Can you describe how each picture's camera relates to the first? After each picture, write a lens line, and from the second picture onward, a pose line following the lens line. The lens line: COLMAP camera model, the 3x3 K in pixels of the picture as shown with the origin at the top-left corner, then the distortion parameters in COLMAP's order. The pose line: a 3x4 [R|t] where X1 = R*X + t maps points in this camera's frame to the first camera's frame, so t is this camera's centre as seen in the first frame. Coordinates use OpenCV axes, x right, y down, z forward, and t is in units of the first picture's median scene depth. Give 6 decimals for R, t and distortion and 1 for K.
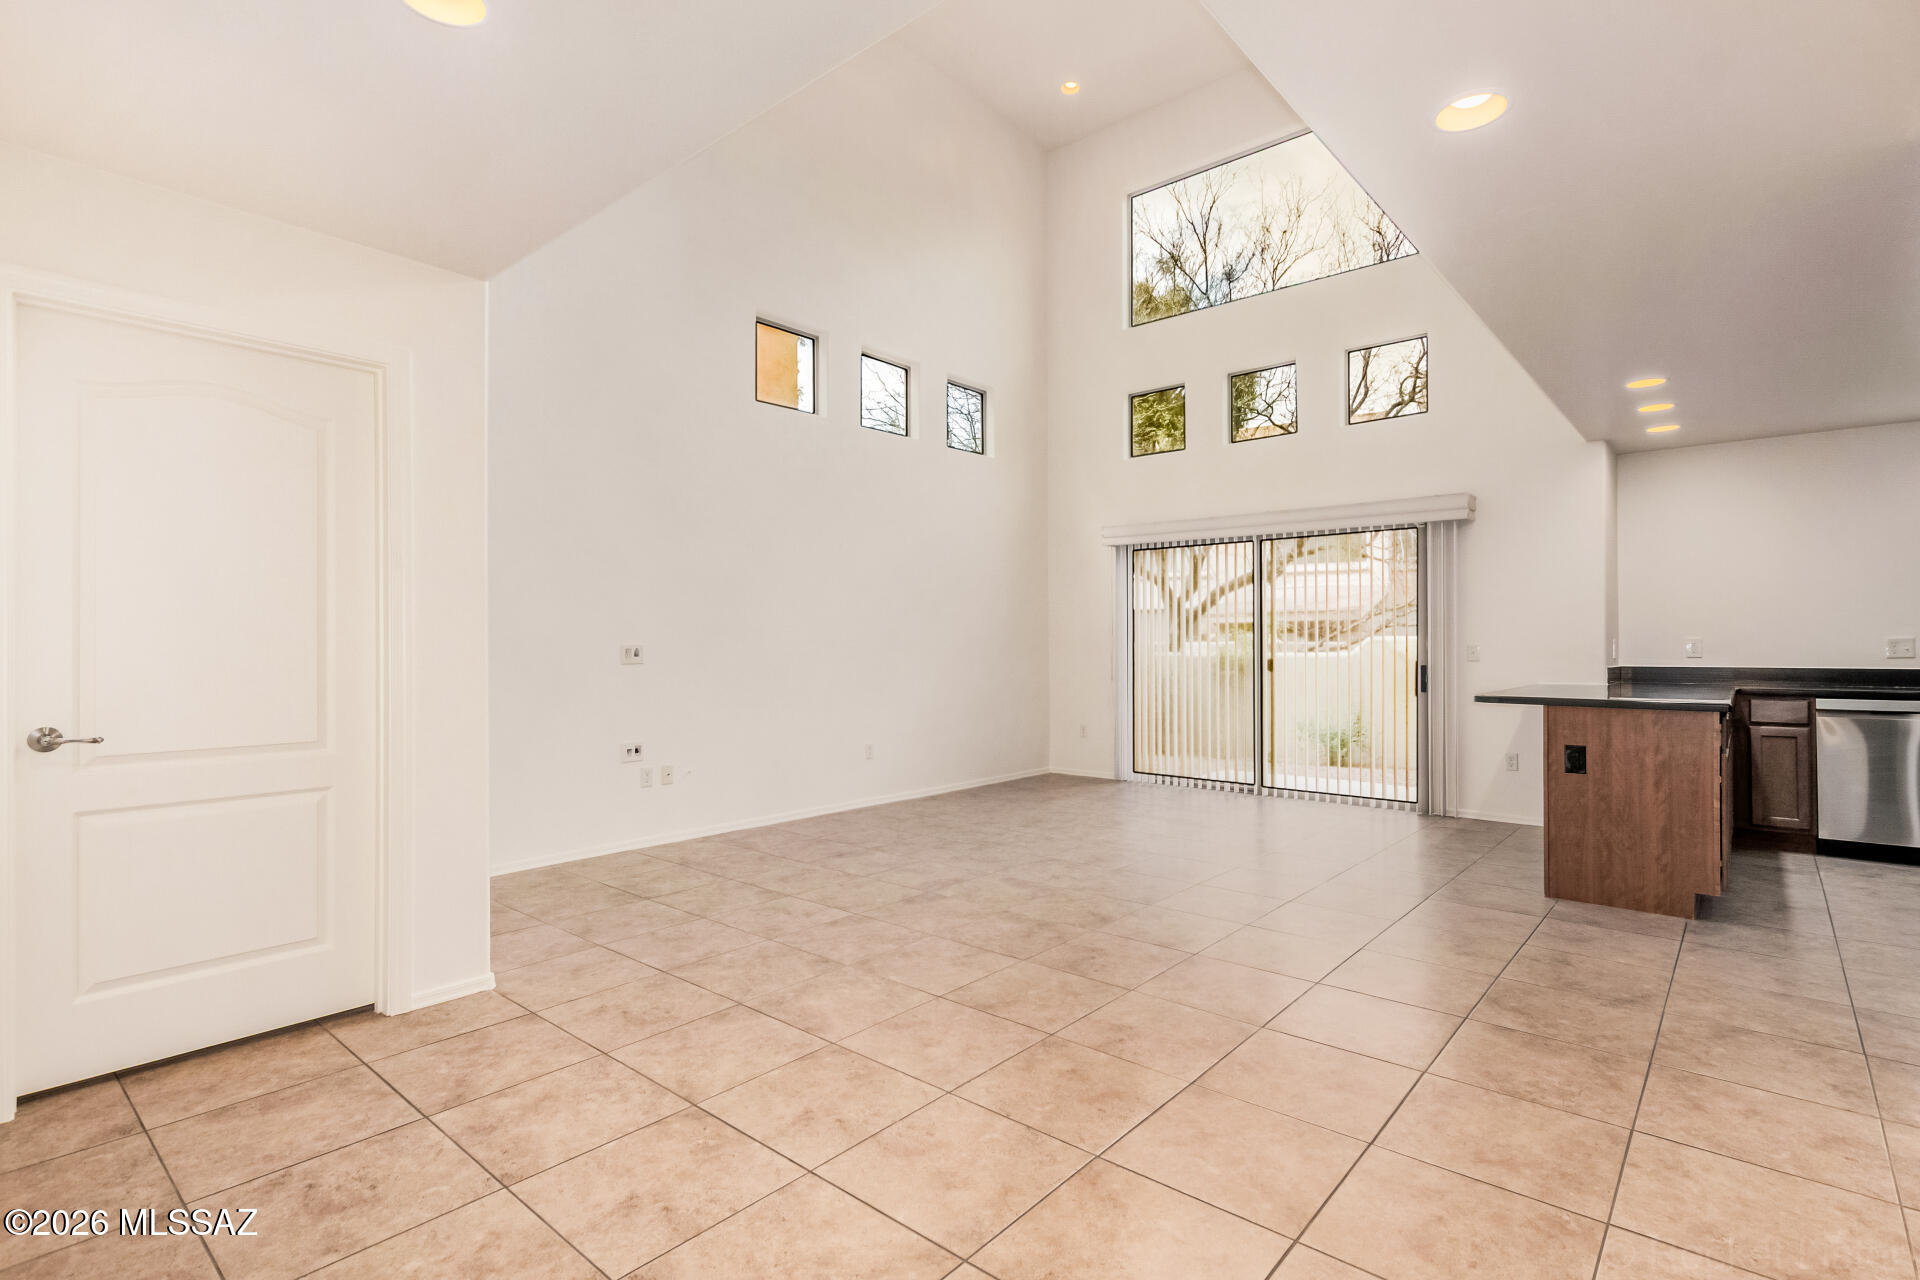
lens RADIAL K [[912.2, 0, 974.5], [0, 912.2, 641.2], [0, 0, 1]] dist [0.008790, -0.000331]
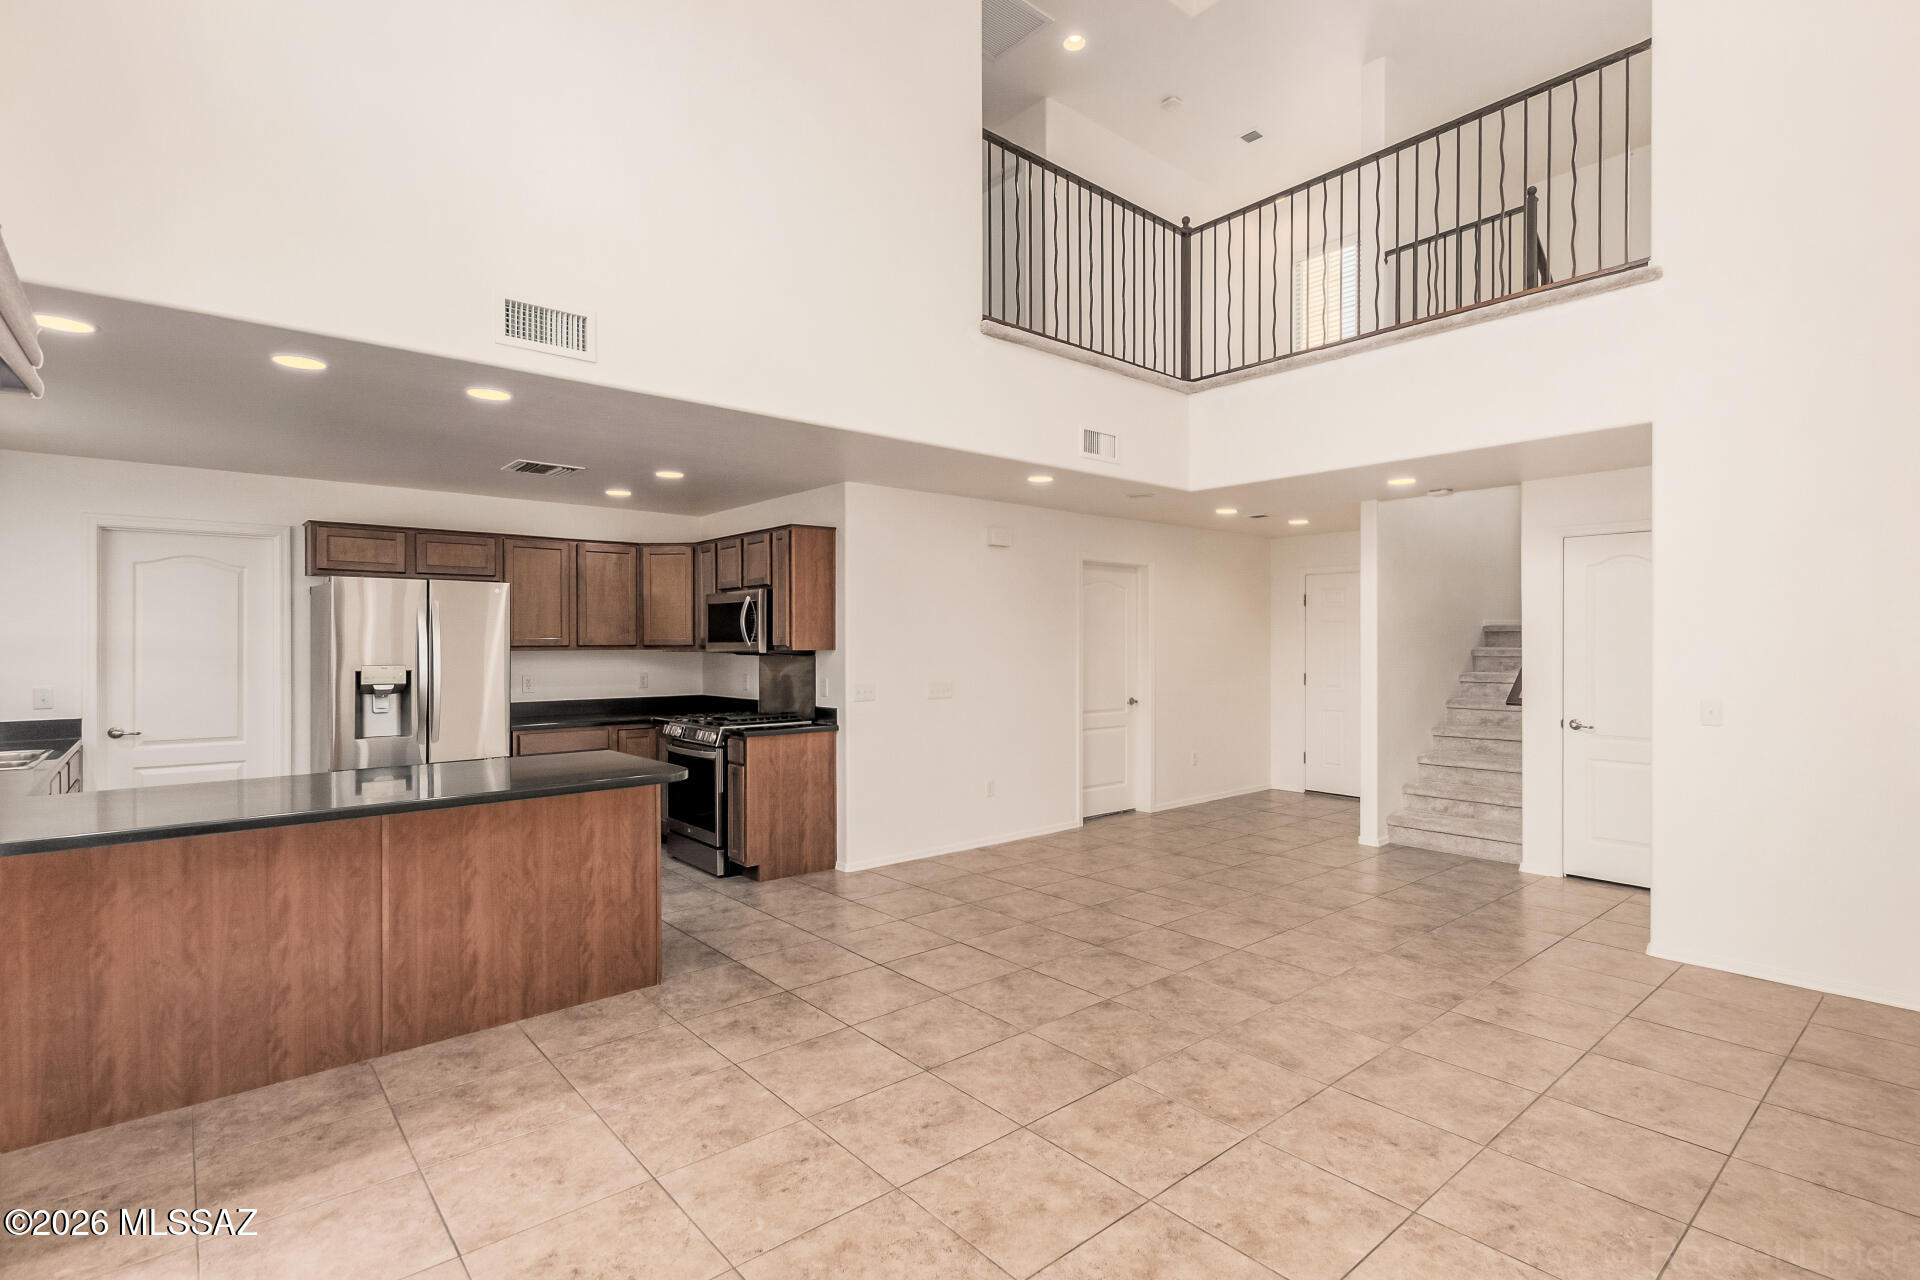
lens RADIAL K [[912.2, 0, 974.5], [0, 912.2, 641.2], [0, 0, 1]] dist [0.008790, -0.000331]
pose [[-0.989872, 0.003901, 0.141909, 0.194804], [0.002981, 0.999973, -0.006692, -0.054206], [-0.141931, -0.006201, -0.989857, 1.923020]]
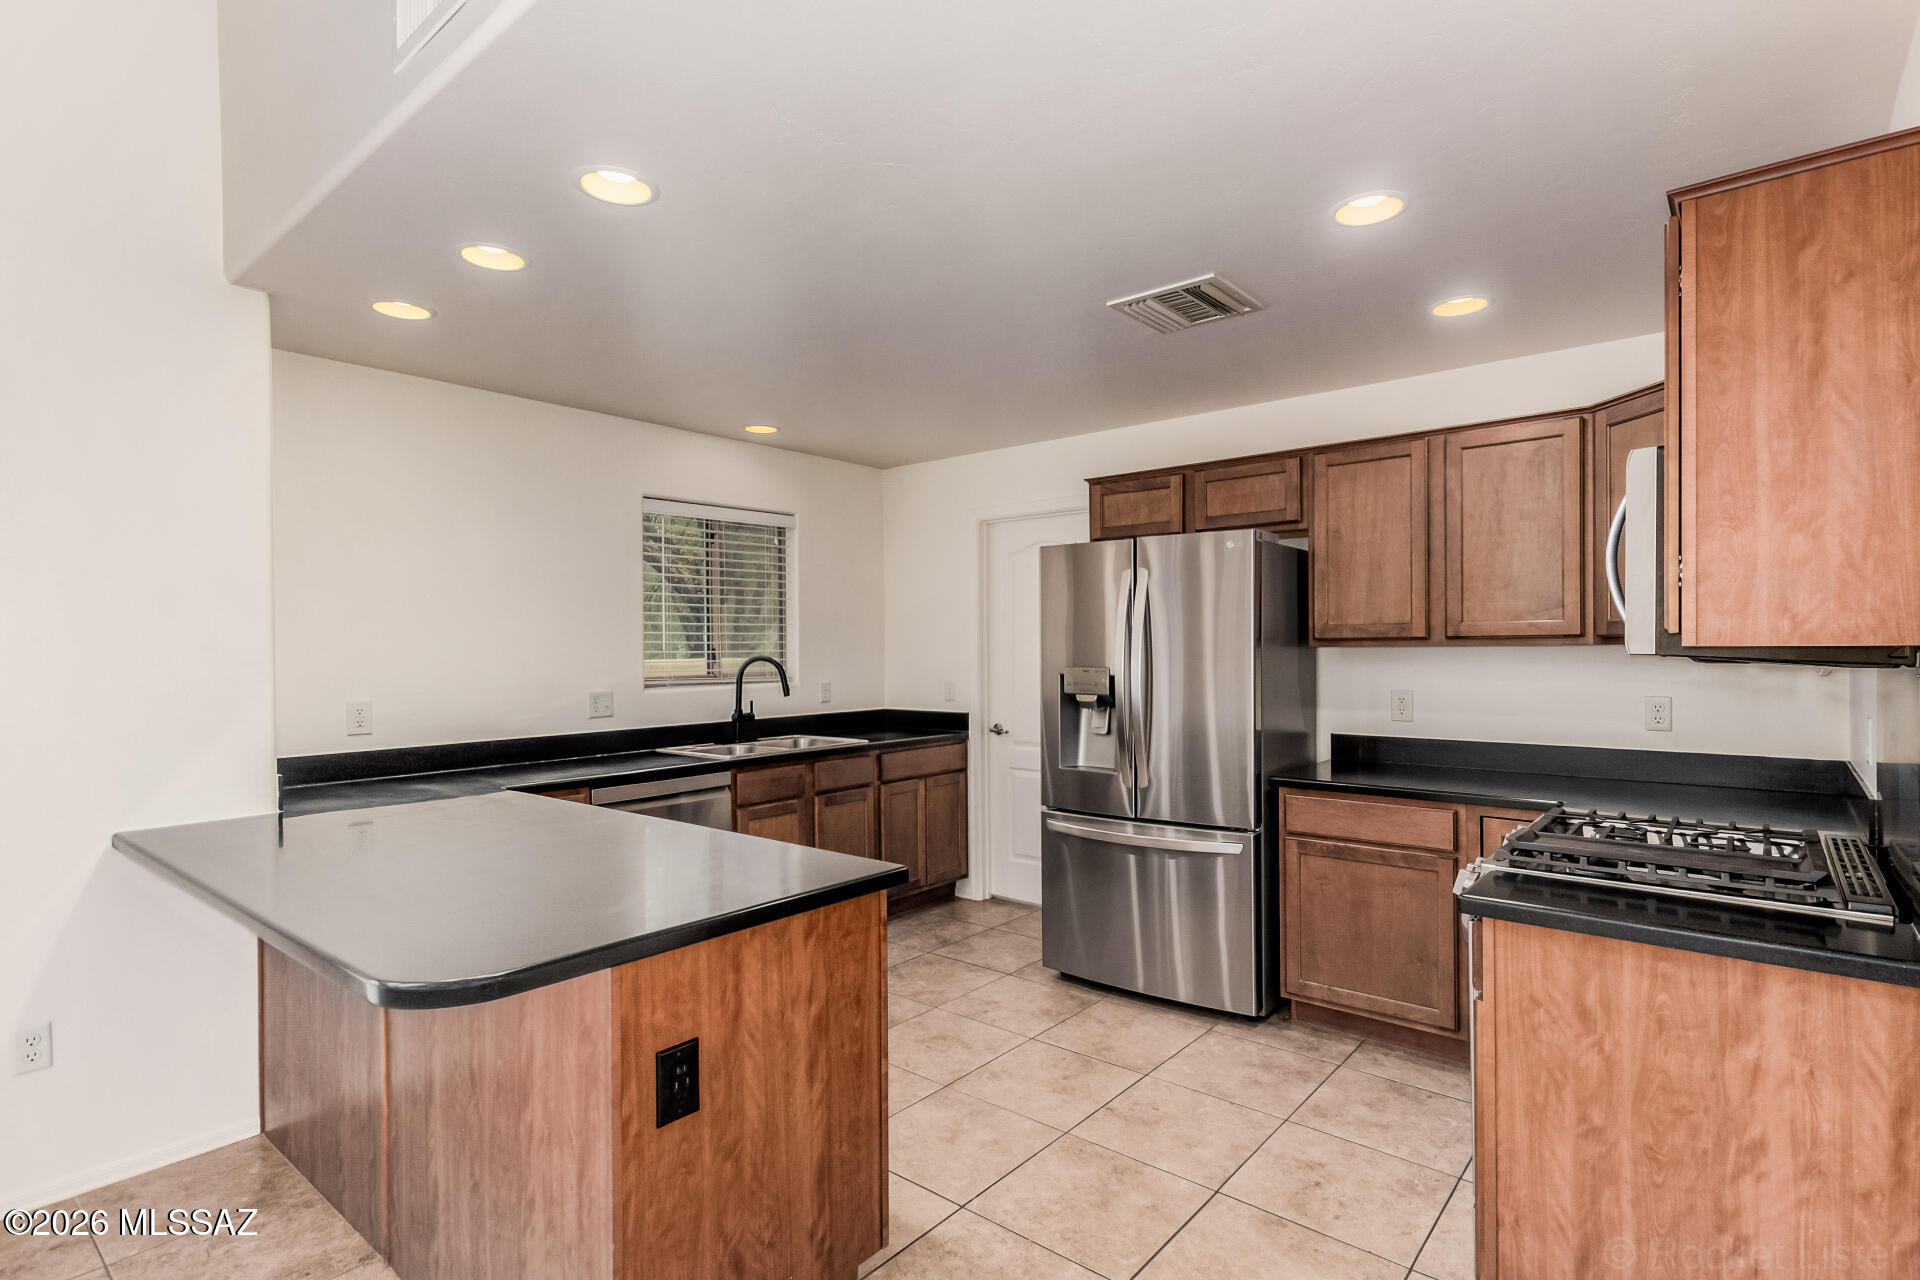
lens RADIAL K [[941.8, 0, 979.3], [0, 941.8, 653.2], [0, 0, 1]] dist [0.004680, -0.000076]
pose [[-0.020186, -0.005534, 0.999781, 0.271827], [0.001982, 0.999982, 0.005575, -0.050438], [-0.999794, 0.002095, -0.020175, 0.902561]]
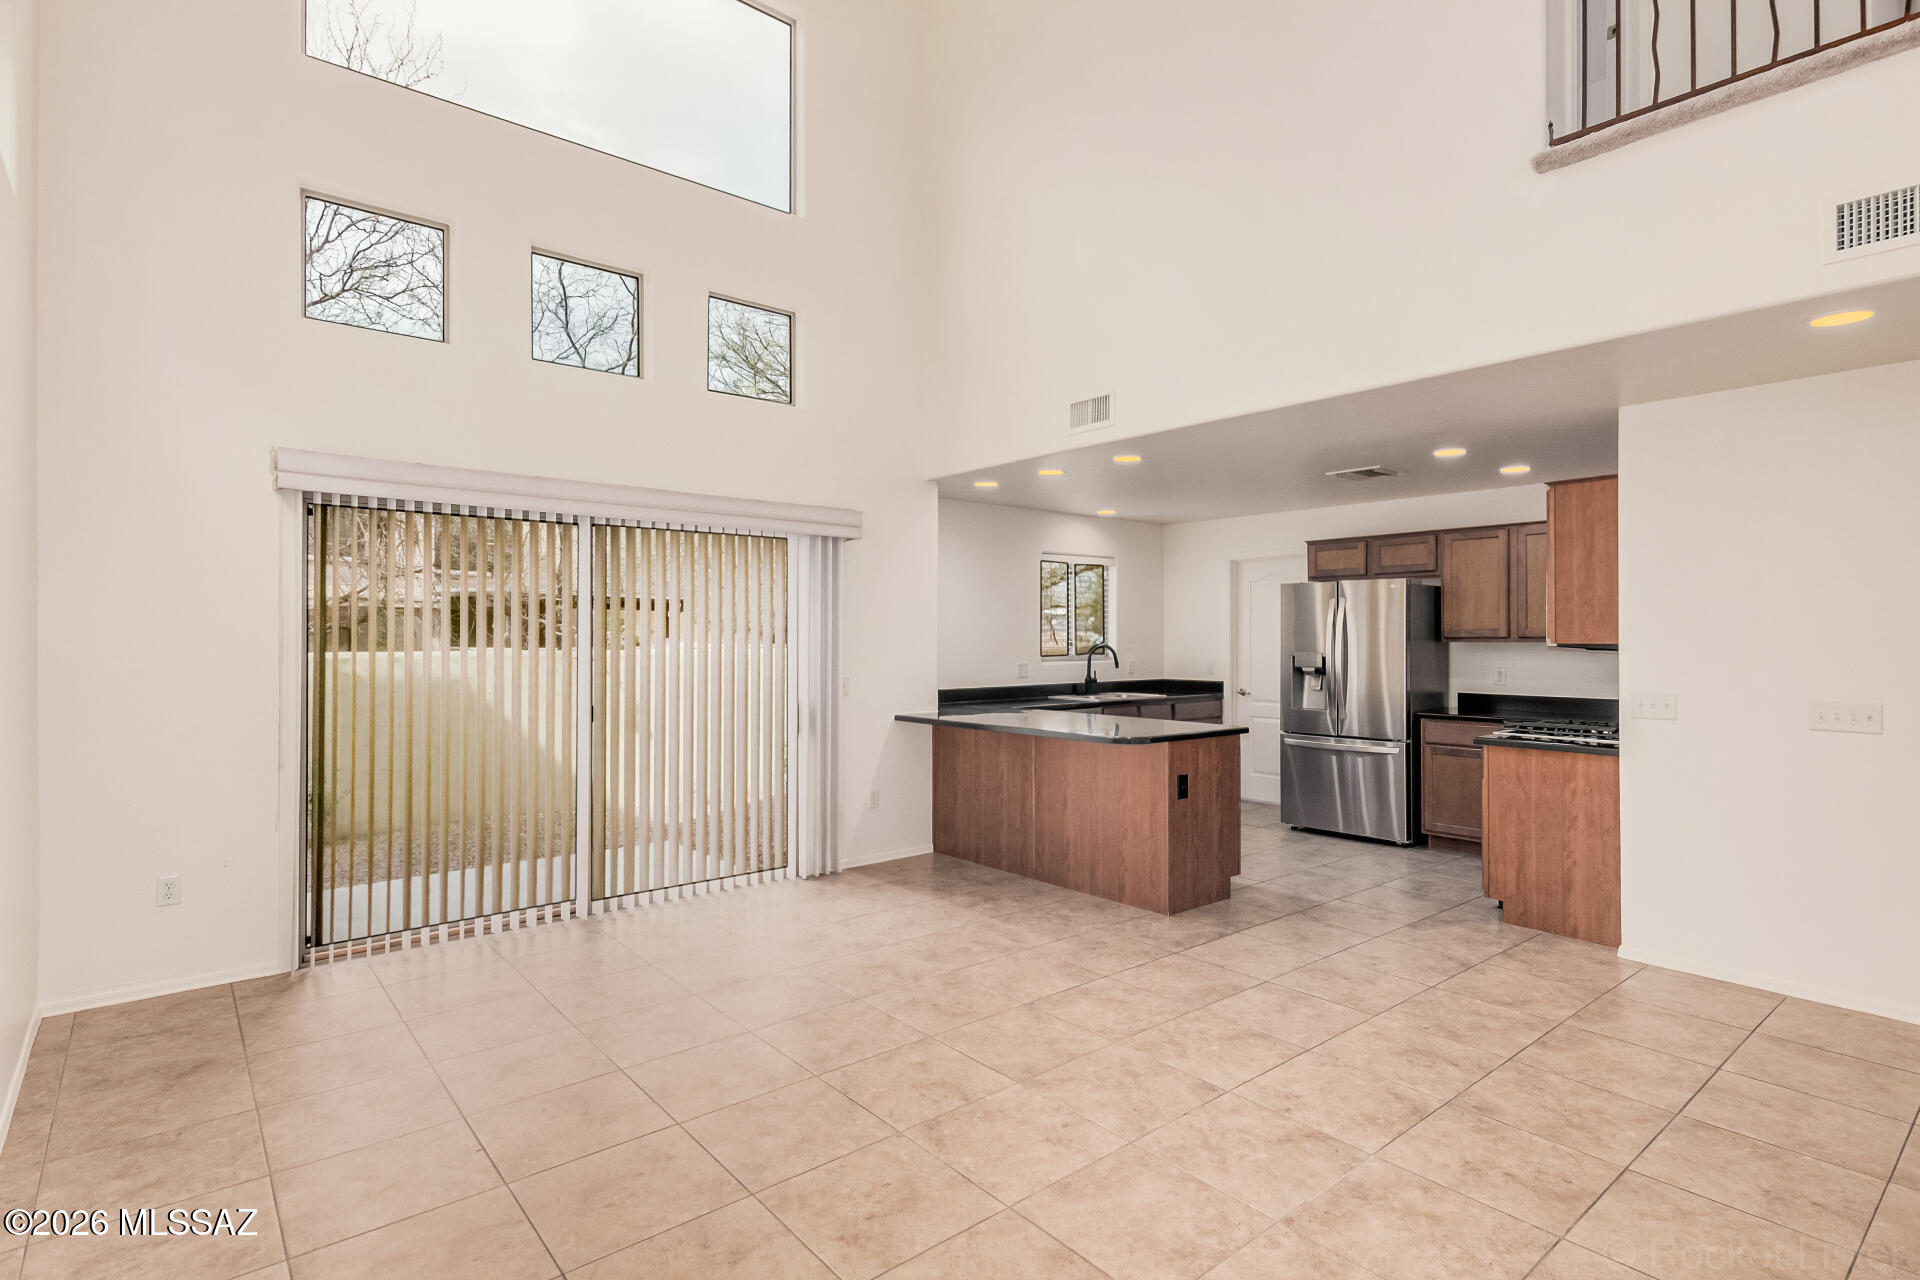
lens RADIAL K [[962.4, 0, 971.7], [0, 962.4, 629.1], [0, 0, 1]] dist [0.012800, -0.000743]
pose [[0.161502, 0.009614, 0.986826, -0.571096], [-0.004795, 0.999948, -0.008957, -0.053645], [-0.986861, -0.003285, 0.161540, 1.088540]]
